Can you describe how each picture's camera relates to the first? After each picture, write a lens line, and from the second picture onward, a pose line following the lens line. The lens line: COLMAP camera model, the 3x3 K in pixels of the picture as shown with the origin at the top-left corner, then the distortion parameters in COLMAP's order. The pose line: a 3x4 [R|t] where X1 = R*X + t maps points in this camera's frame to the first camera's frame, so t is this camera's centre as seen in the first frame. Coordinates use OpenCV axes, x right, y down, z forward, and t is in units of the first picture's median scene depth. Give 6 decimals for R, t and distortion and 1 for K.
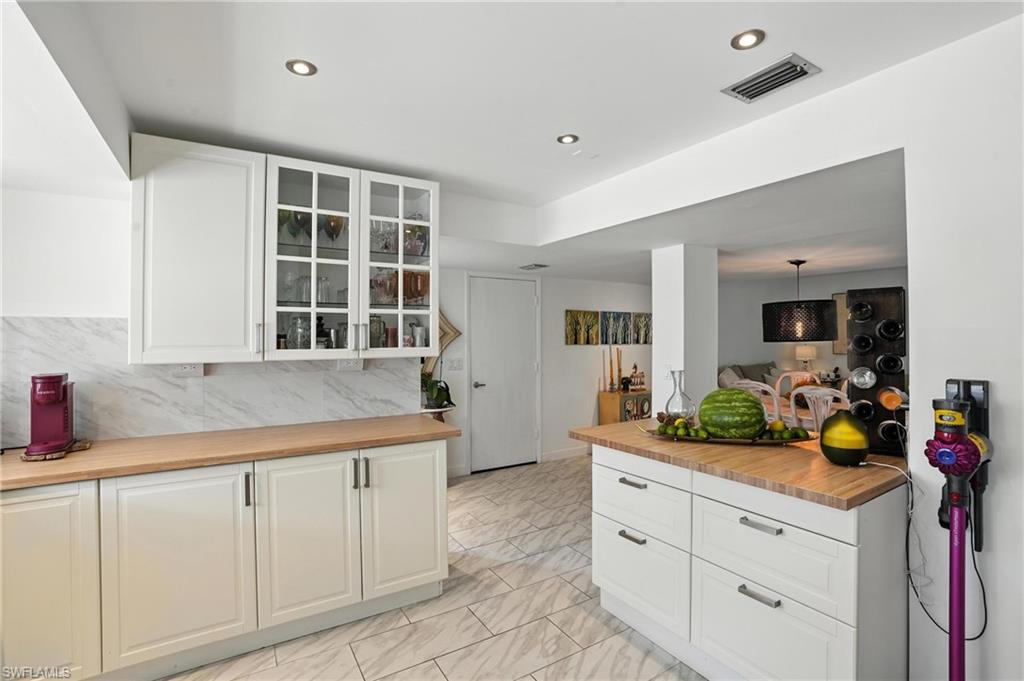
lens RADIAL K [[479.0, 0, 512.9], [0, 479.0, 332.5], [0, 0, 1]] dist [-0.057781, 0.017140]
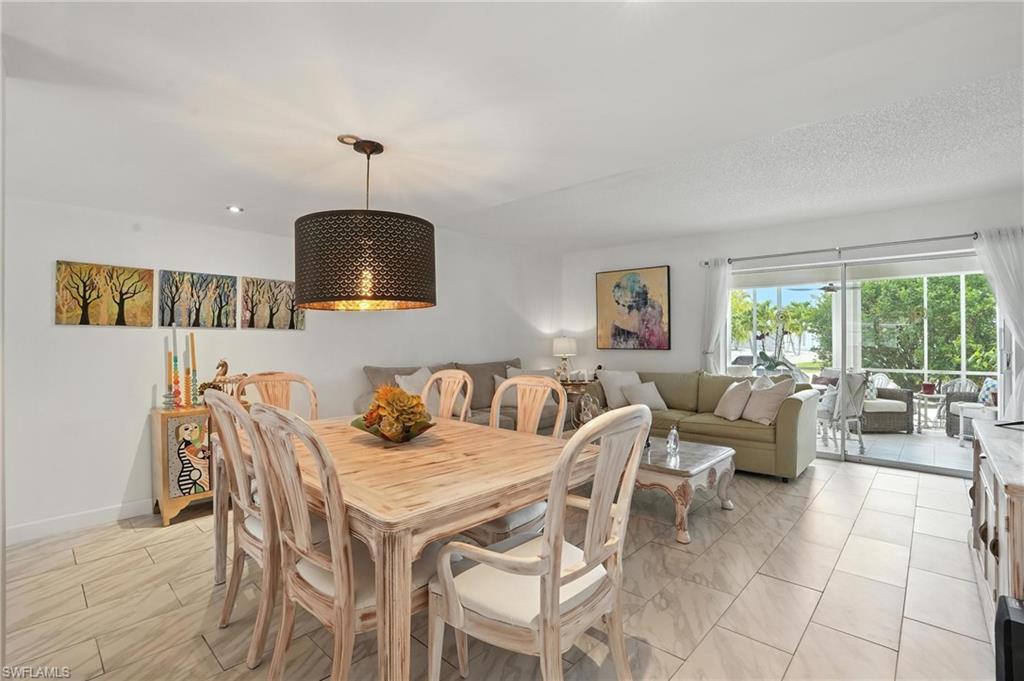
lens RADIAL K [[479.0, 0, 512.9], [0, 479.0, 332.5], [0, 0, 1]] dist [-0.057781, 0.017140]
pose [[0.964361, 0.004764, 0.264547, 0.462486], [-0.002100, 0.999944, -0.010350, 0.038015], [-0.264582, 0.009426, 0.964317, 0.352965]]
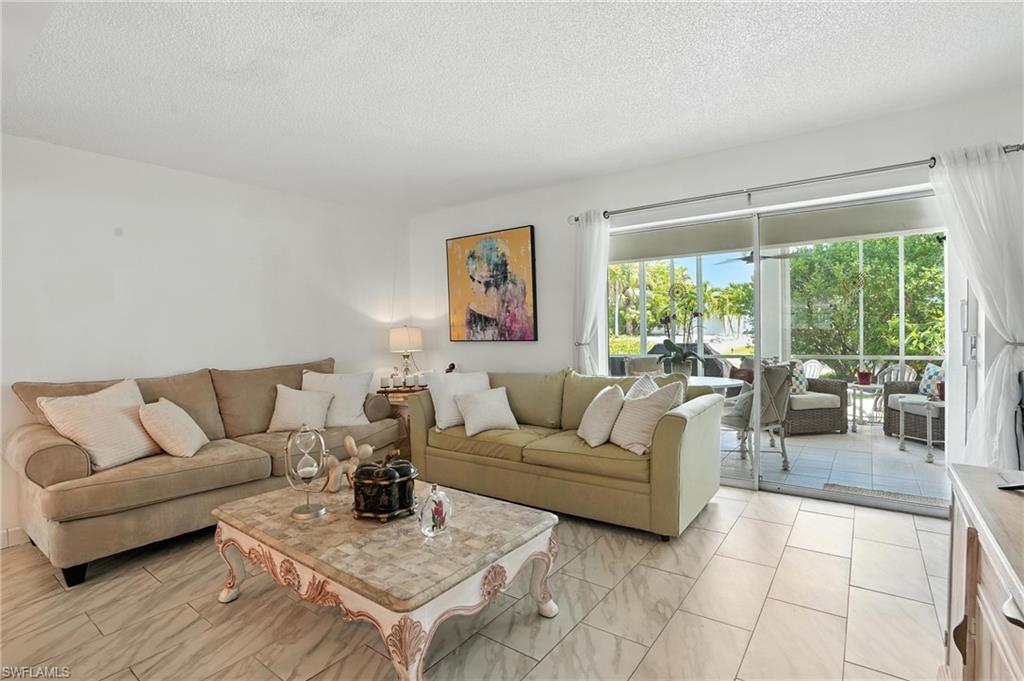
lens RADIAL K [[492.2, 0, 512.0], [0, 492.2, 340.5], [0, 0, 1]] dist [-0.048484, 0.001228]
pose [[0.931489, -0.031504, 0.362402, 0.734944], [0.022179, 0.999308, 0.029864, 0.039504], [-0.363092, -0.019780, 0.931543, 0.536565]]
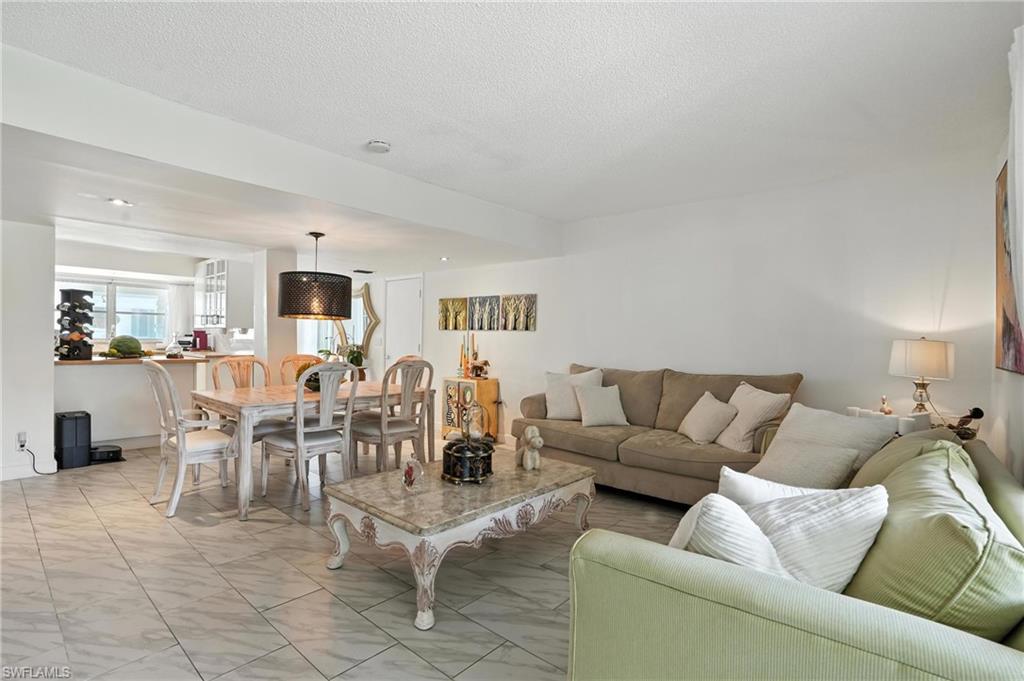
lens RADIAL K [[492.2, 0, 512.0], [0, 492.2, 340.5], [0, 0, 1]] dist [-0.048484, 0.001228]
pose [[0.288505, 0.010441, -0.957422, 1.240783], [-0.009309, 0.999924, 0.008099, 0.038789], [0.957433, 0.006576, 0.288580, 0.812888]]
